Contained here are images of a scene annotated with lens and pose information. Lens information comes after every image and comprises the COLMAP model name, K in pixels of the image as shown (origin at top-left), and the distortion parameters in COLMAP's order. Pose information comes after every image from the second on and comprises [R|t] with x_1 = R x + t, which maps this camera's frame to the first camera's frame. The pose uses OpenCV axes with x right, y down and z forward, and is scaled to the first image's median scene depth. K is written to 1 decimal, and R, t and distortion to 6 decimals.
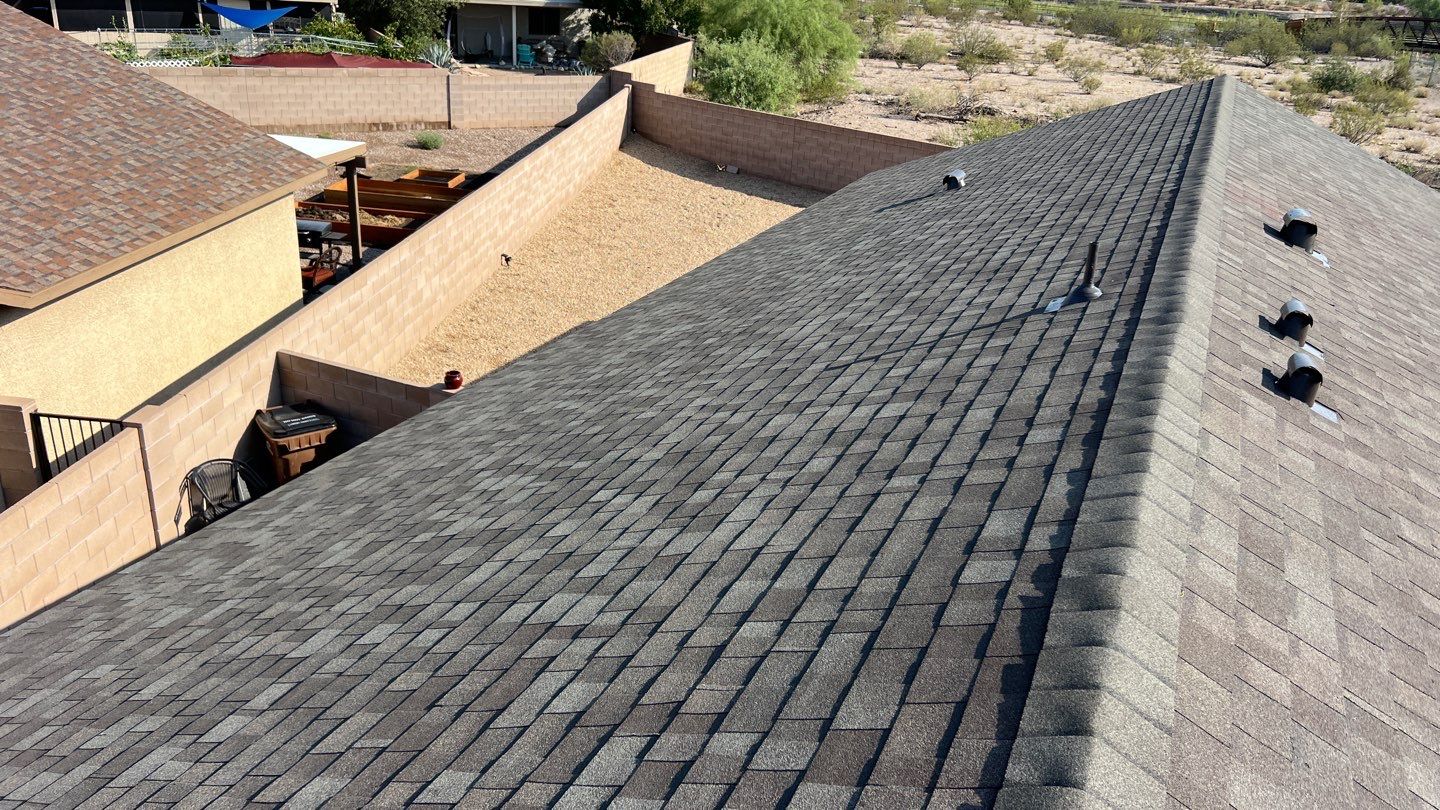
lens RADIAL K [[1083.5, 0, 731.0], [0, 1083.5, 411.3], [0, 0, 1]] dist [0.058708, -0.070102]
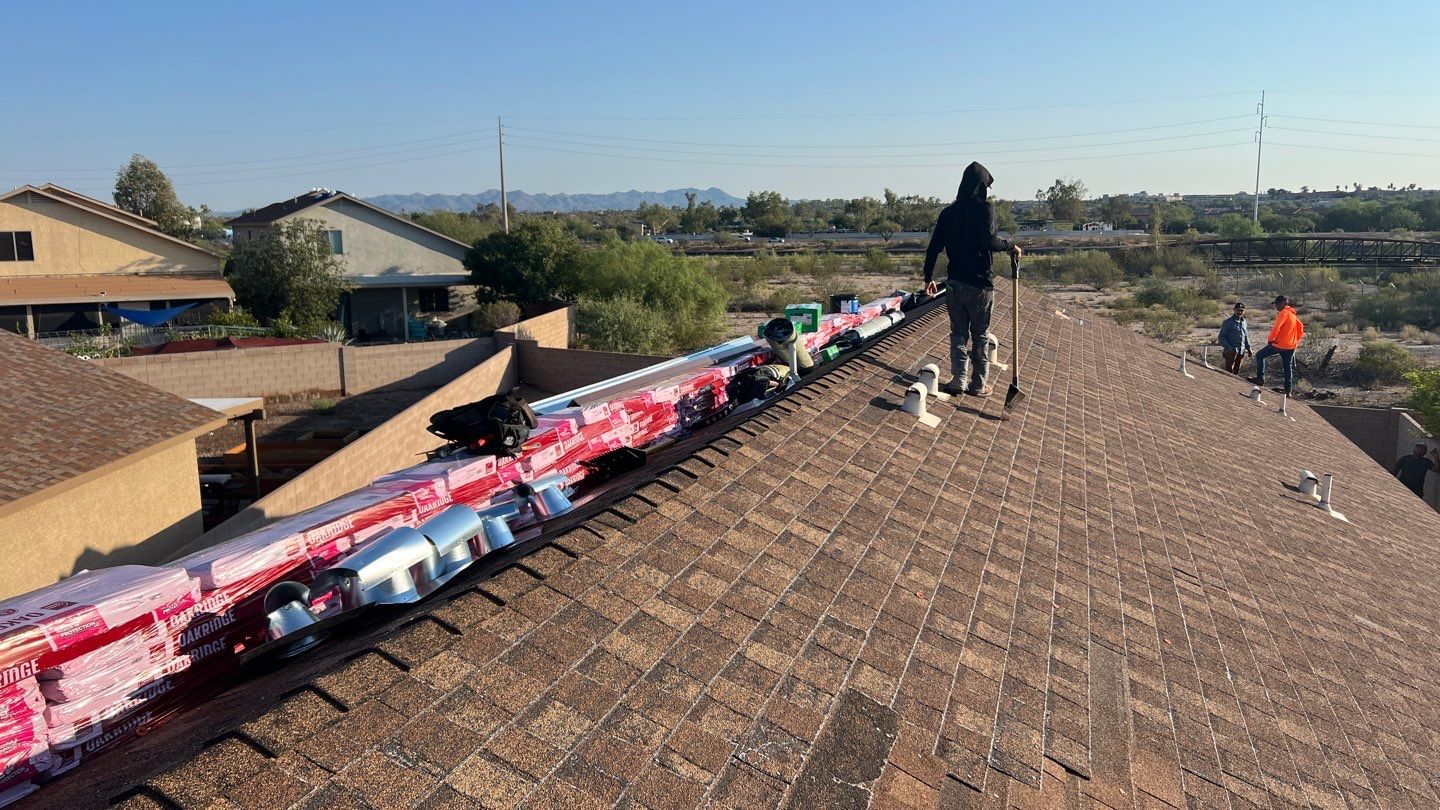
lens RADIAL K [[1083.5, 0, 728.9], [0, 1083.5, 413.5], [0, 0, 1]] dist [0.058708, -0.070102]
pose [[0.991918, -0.090687, 0.088743, 0.032880], [0.108728, 0.968022, -0.226077, 0.068193], [-0.065403, 0.233898, 0.970059, -0.095694]]
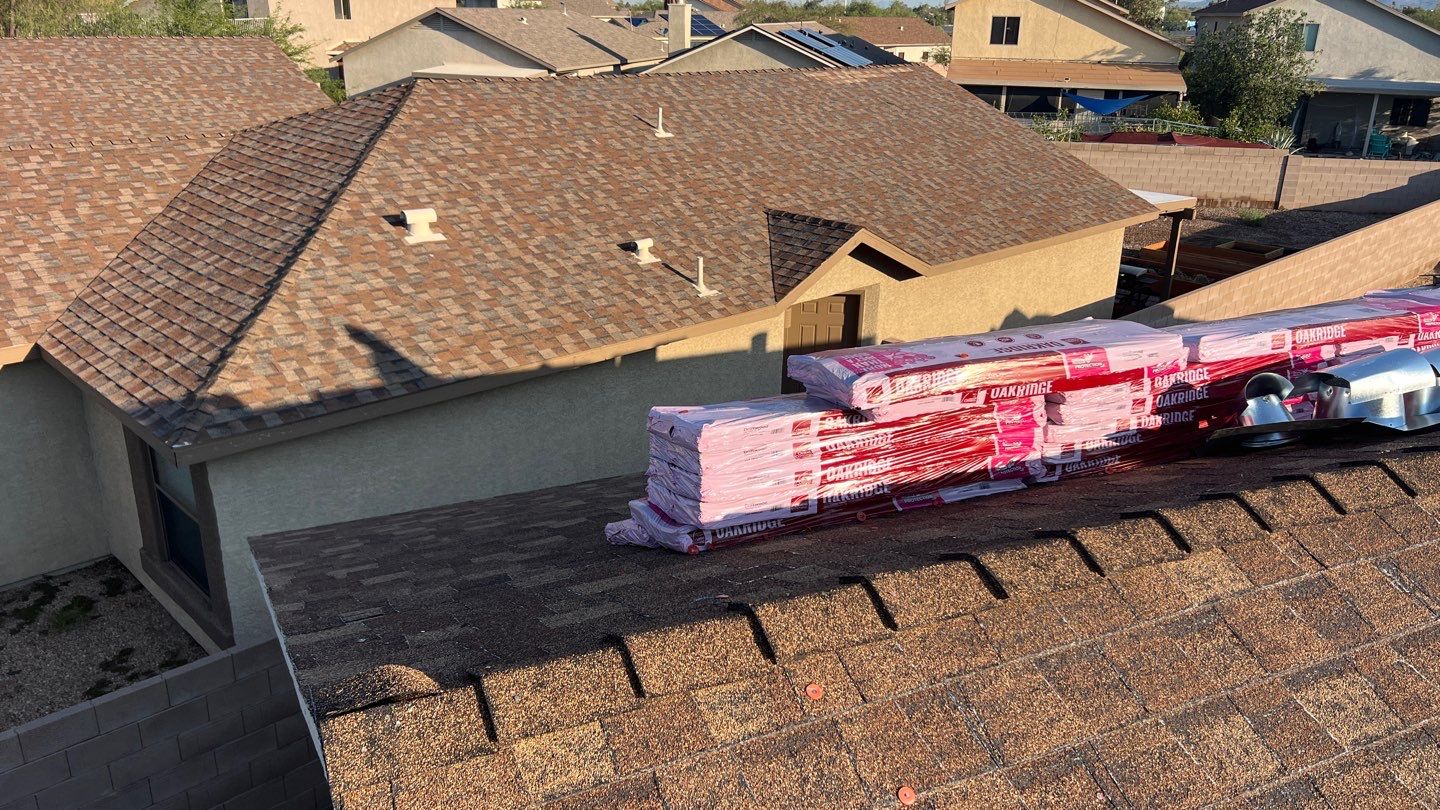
lens RADIAL K [[1083.5, 0, 715.6], [0, 1083.5, 401.5], [0, 0, 1]] dist [0.058708, -0.070102]
pose [[0.759163, 0.173571, -0.627332, 0.018566], [-0.232857, 0.972427, -0.012739, 0.073741], [0.607823, 0.155750, 0.778648, -0.101590]]
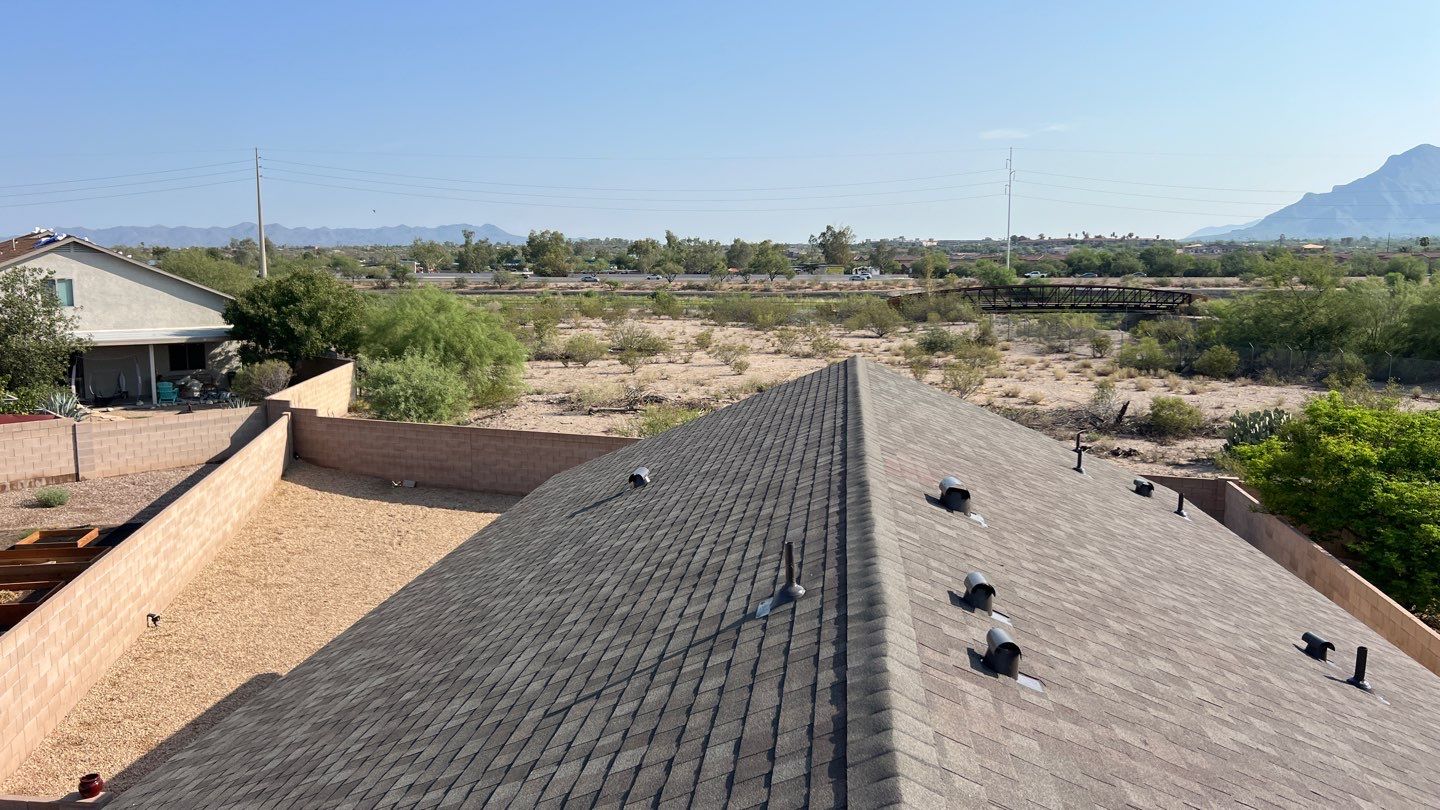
lens RADIAL K [[1083.5, 0, 733.4], [0, 1083.5, 399.3], [0, 0, 1]] dist [0.058708, -0.070102]
pose [[0.950702, -0.102688, 0.292611, -0.001055], [0.177566, 0.953845, -0.242178, -0.012479], [-0.254237, 0.282197, 0.925056, 0.006759]]
